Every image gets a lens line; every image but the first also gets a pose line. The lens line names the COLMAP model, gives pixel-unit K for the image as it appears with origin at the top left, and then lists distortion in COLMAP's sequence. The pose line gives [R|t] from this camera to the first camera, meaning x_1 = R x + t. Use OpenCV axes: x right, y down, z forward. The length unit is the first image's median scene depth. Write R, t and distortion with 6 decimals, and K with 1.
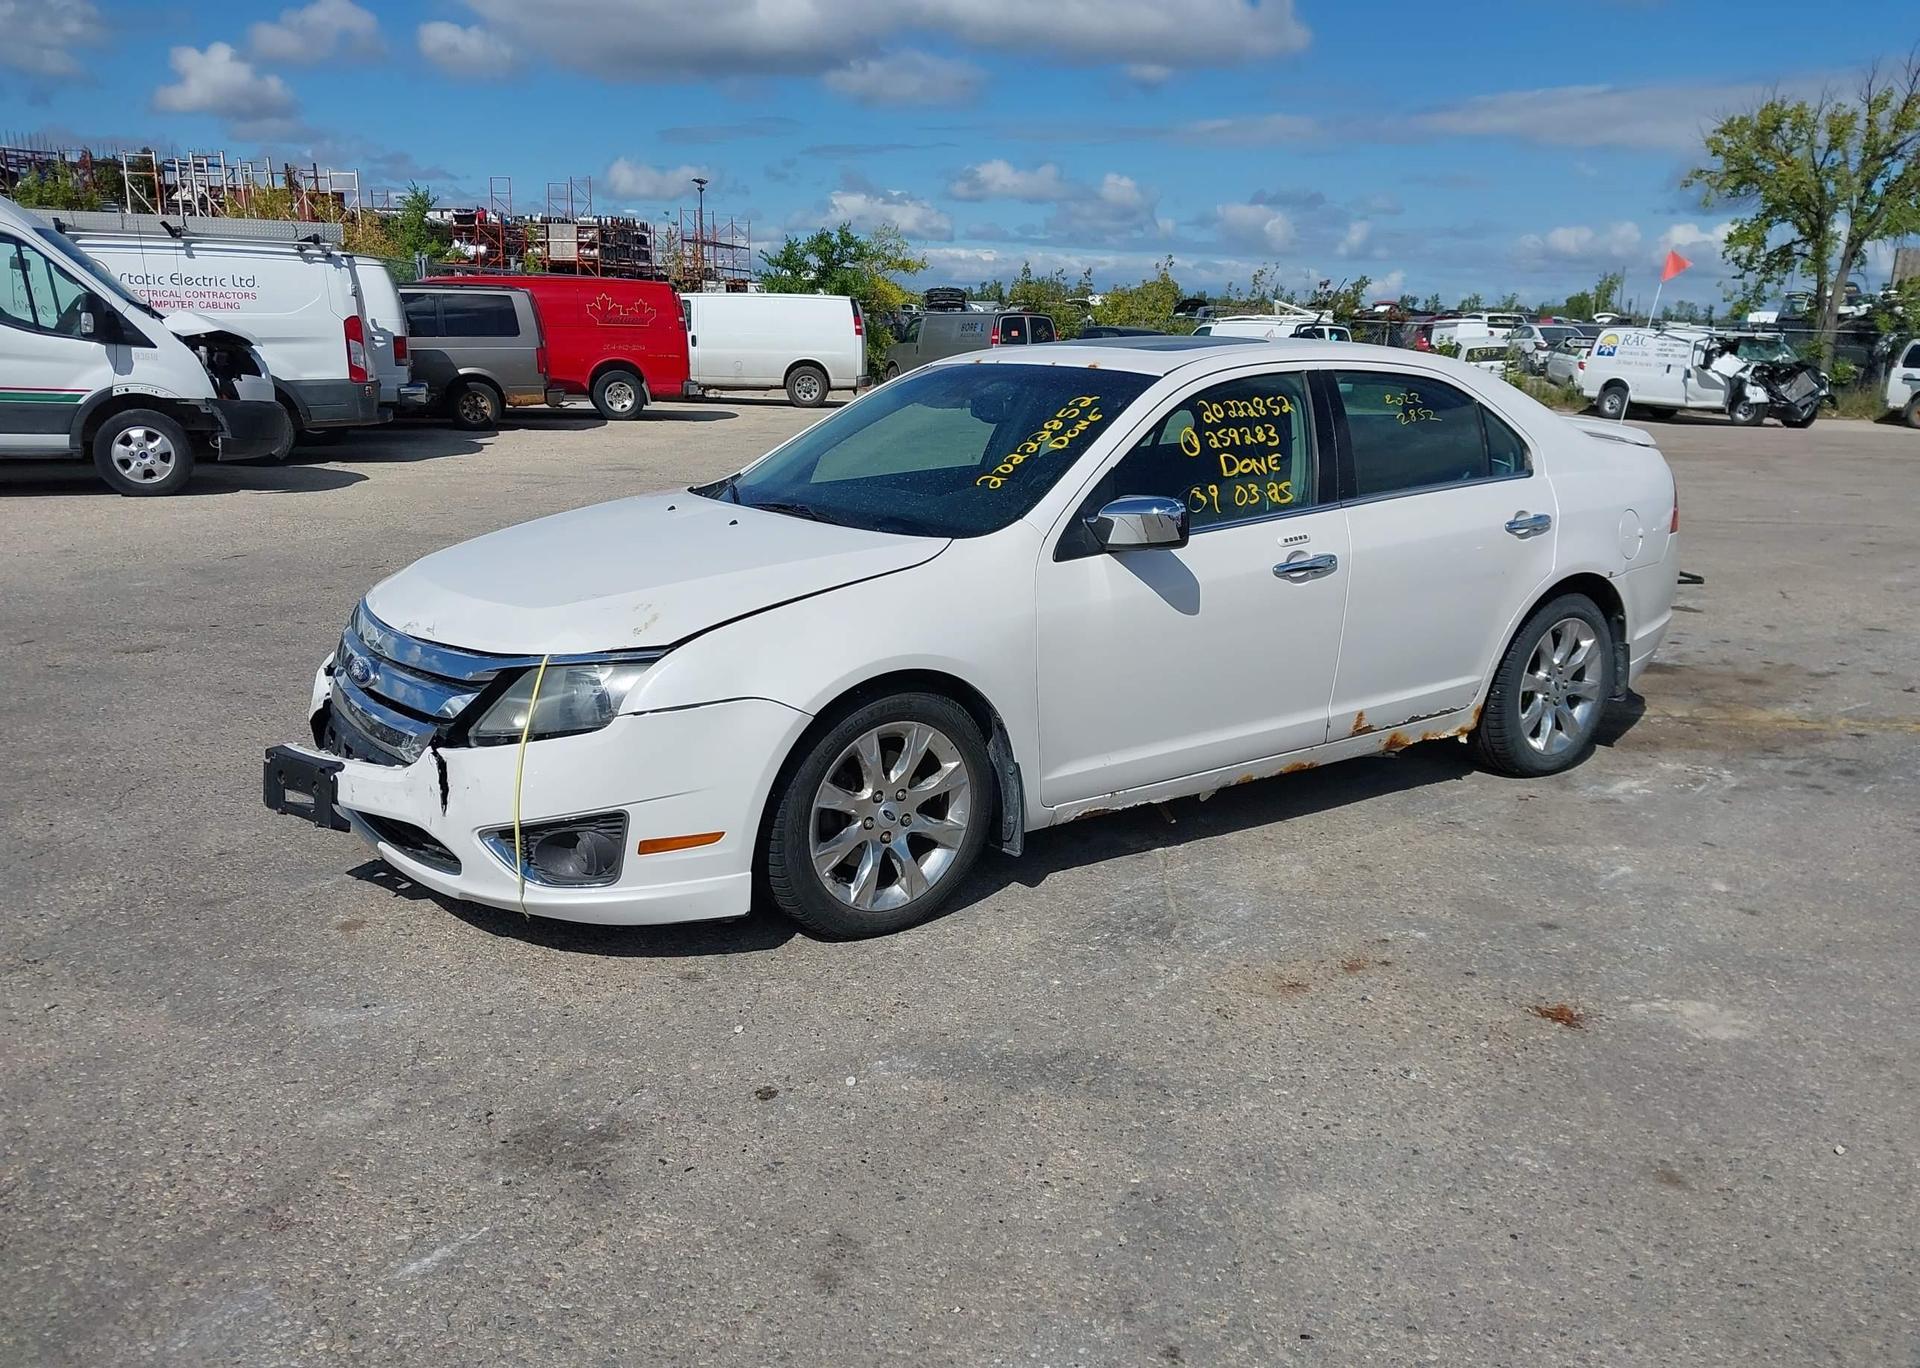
lens RADIAL K [[1509.0, 0, 956.2], [0, 1509.0, 725.2], [0, 0, 1]] dist [0.009784, -0.005557]
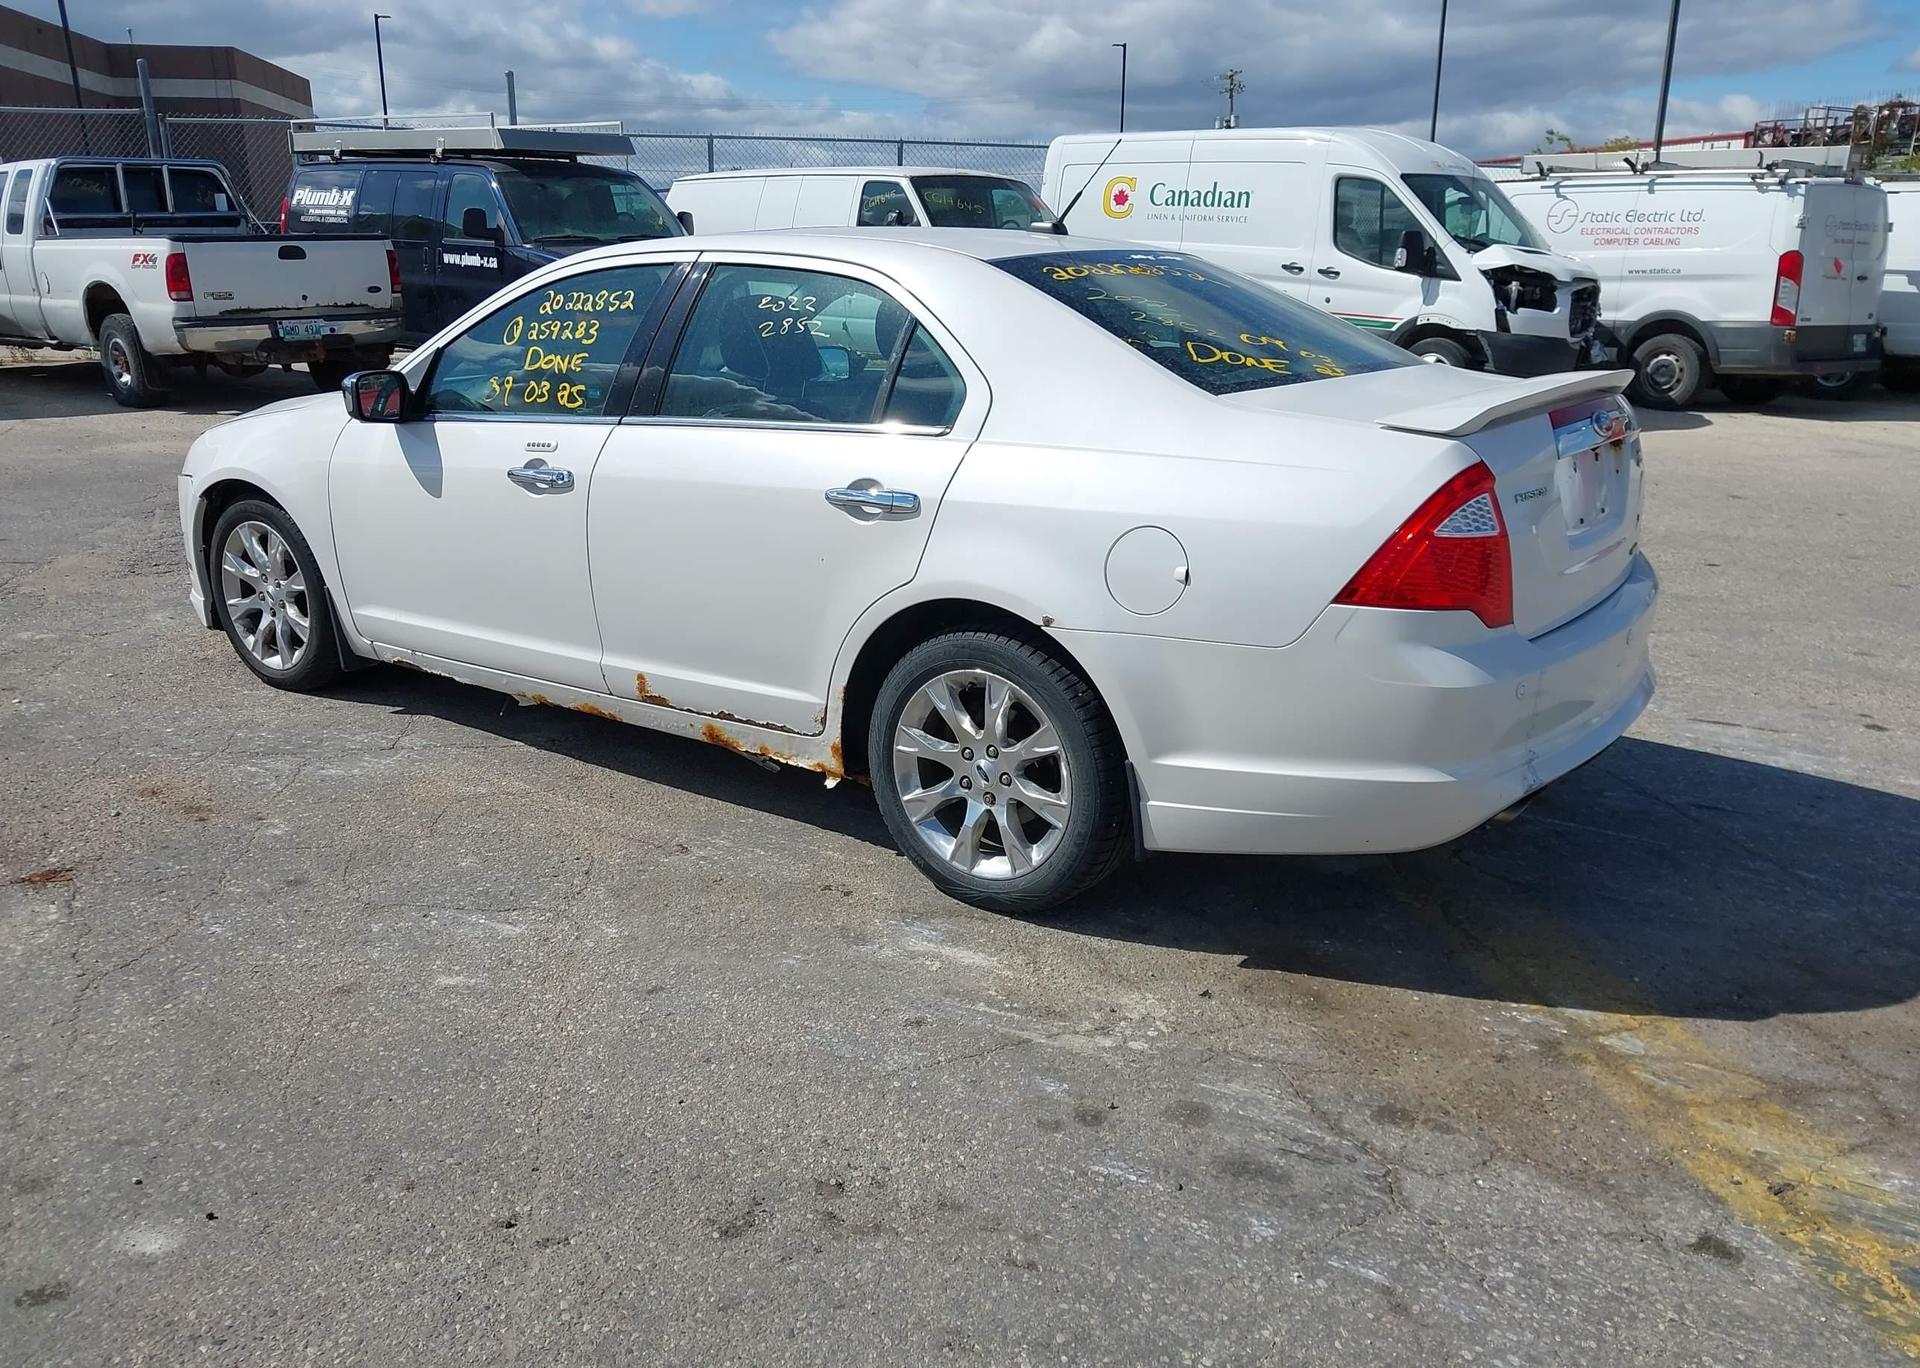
lens RADIAL K [[1517.0, 0, 951.3], [0, 1517.0, 729.5], [0, 0, 1]] dist [0.000867, -0.003336]
pose [[0.316470, 0.270476, -0.909225, 1.178028], [-0.244746, 0.949319, 0.197215, -0.201732], [0.916486, 0.160116, 0.366628, 0.921682]]
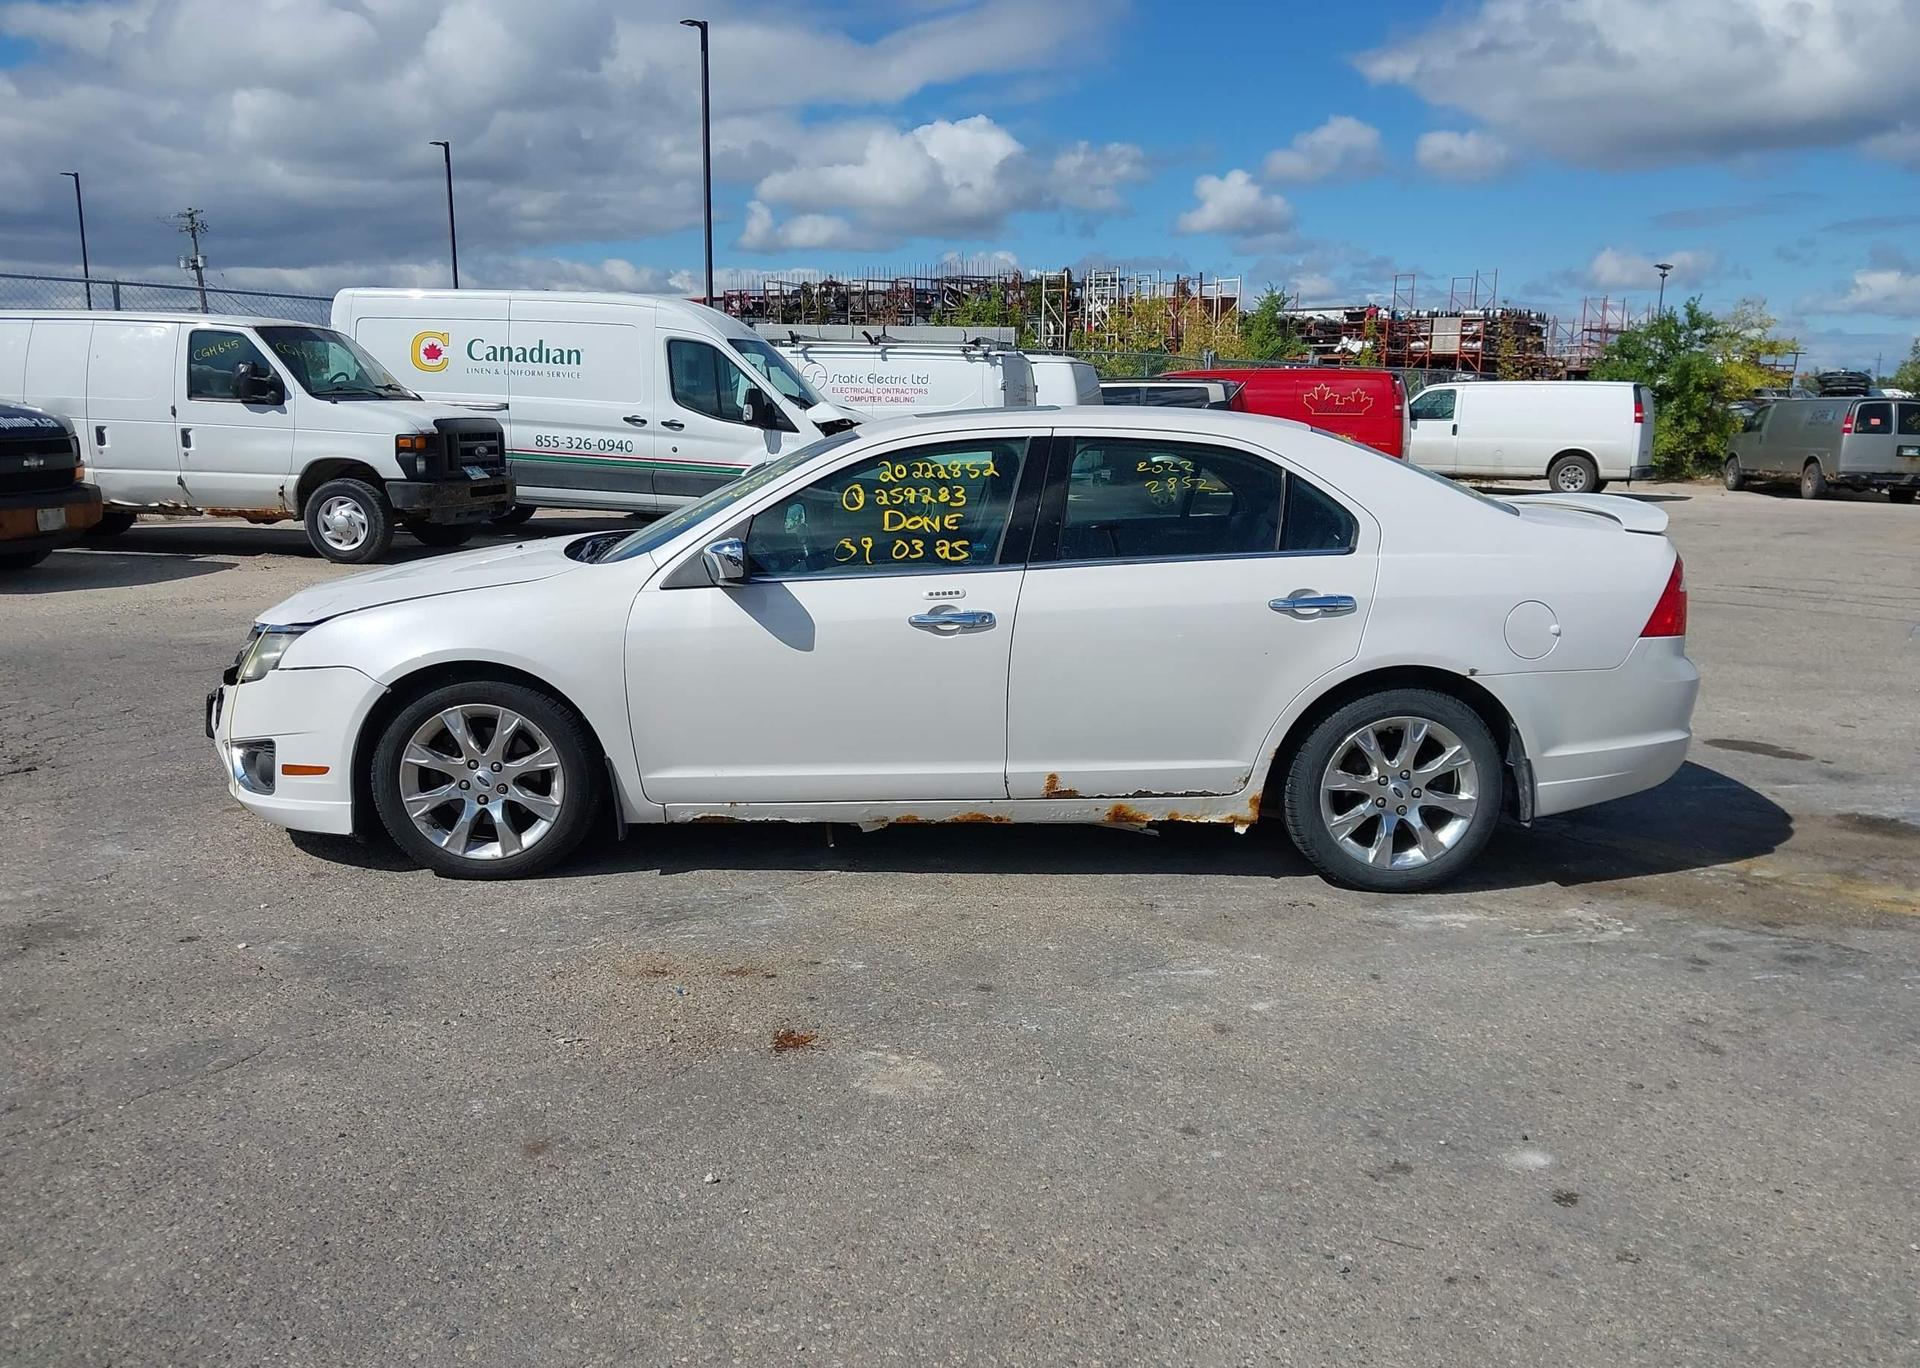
lens RADIAL K [[1523.6, 0, 955.3], [0, 1523.6, 687.2], [0, 0, 1]] dist [0.068348, -0.130257]
pose [[0.828148, 0.093643, -0.552632, 0.823434], [-0.140691, 0.989109, -0.043229, -0.014016], [0.542565, 0.113550, 0.832304, 0.130839]]
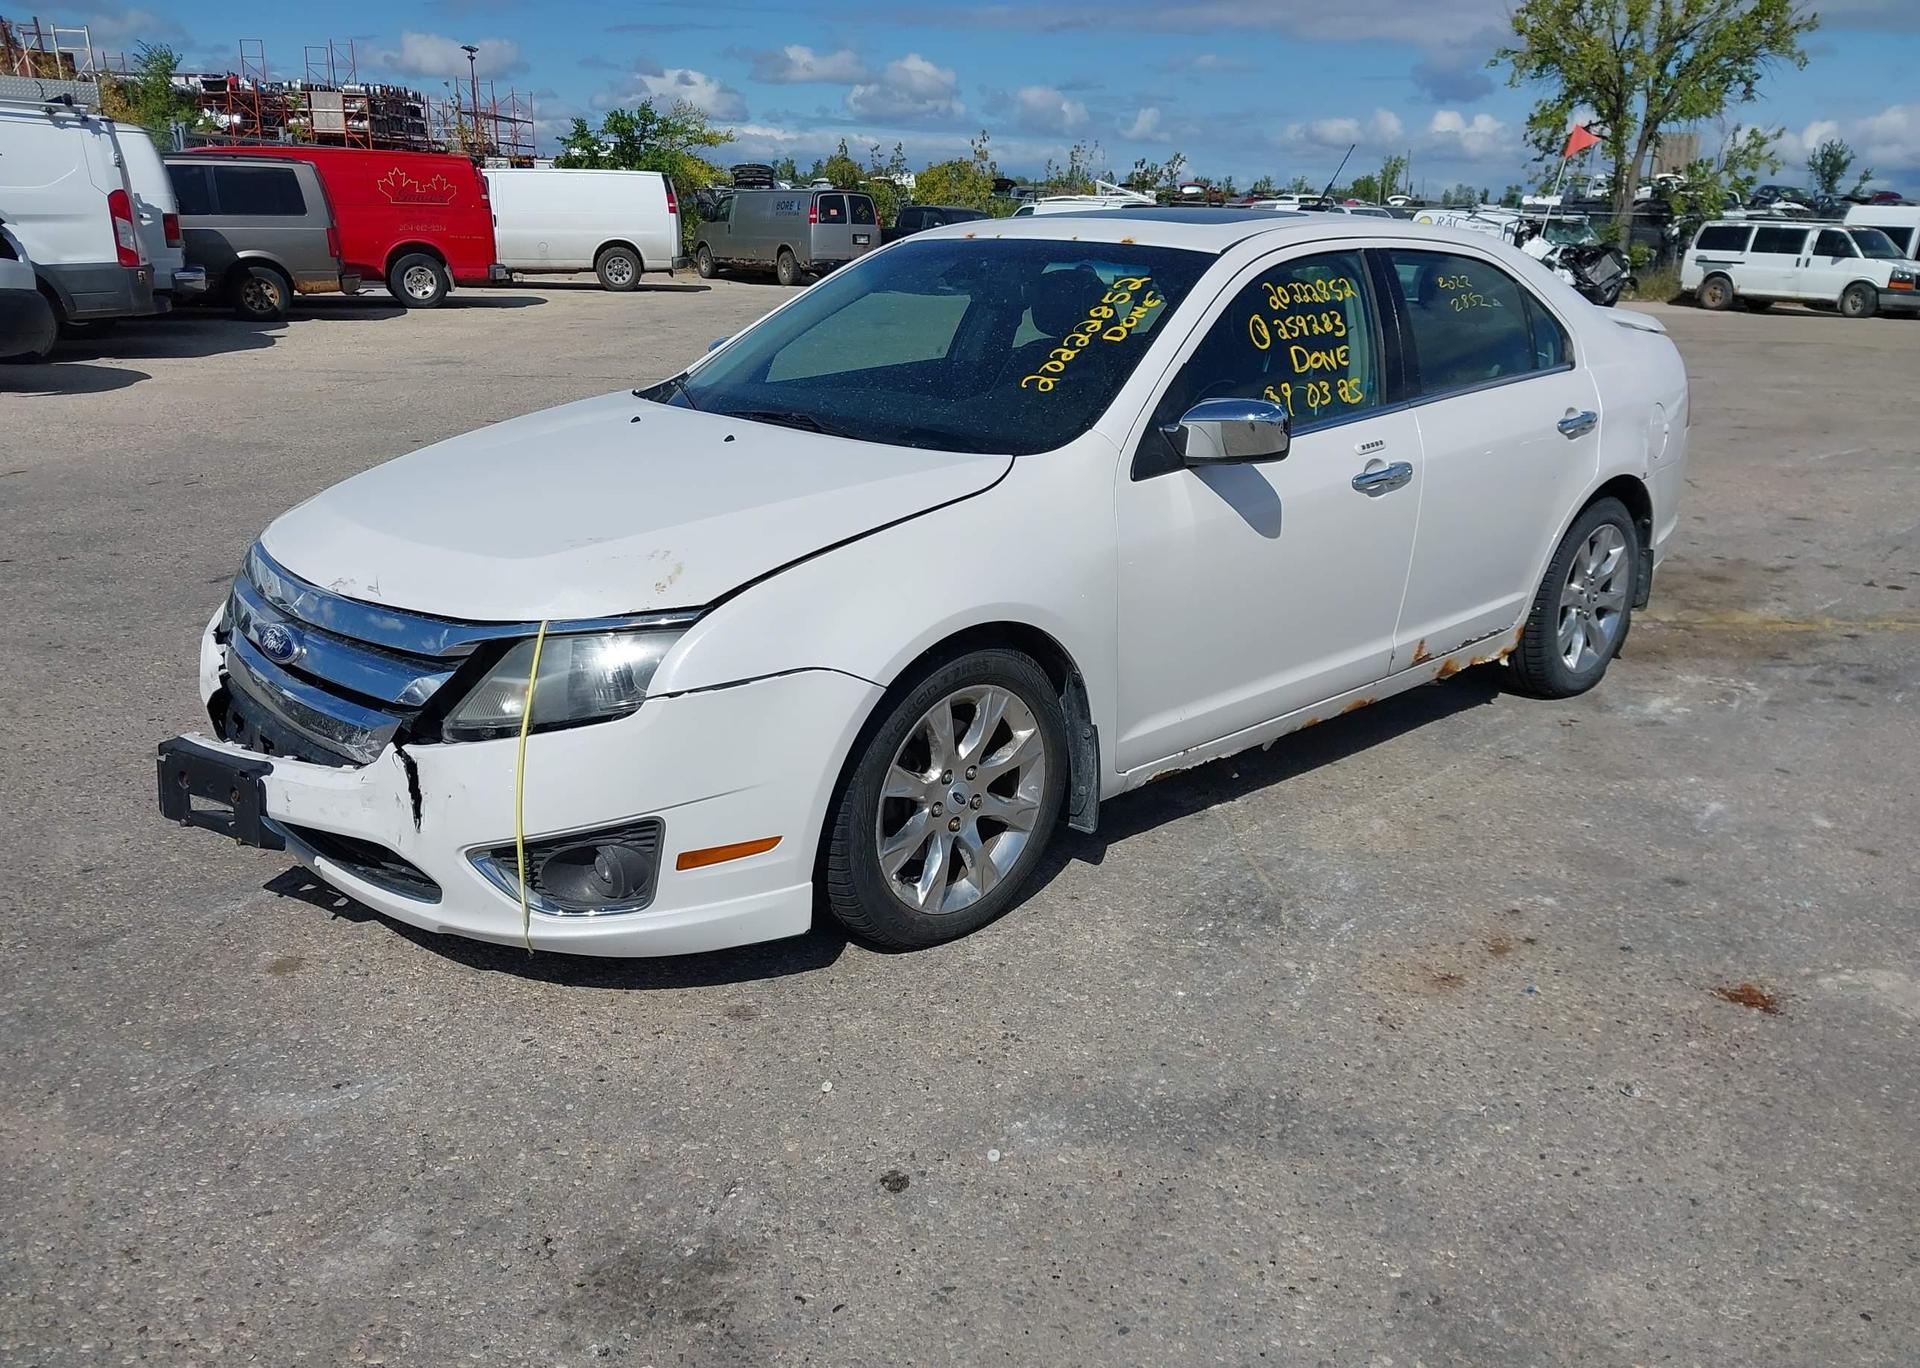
lens RADIAL K [[1517.0, 0, 951.3], [0, 1517.0, 729.5], [0, 0, 1]] dist [0.000867, -0.003336]
pose [[0.992051, -0.038574, 0.119782, -0.124827], [0.029702, 0.996742, 0.074990, -0.033532], [-0.122285, -0.070837, 0.989964, 0.158014]]
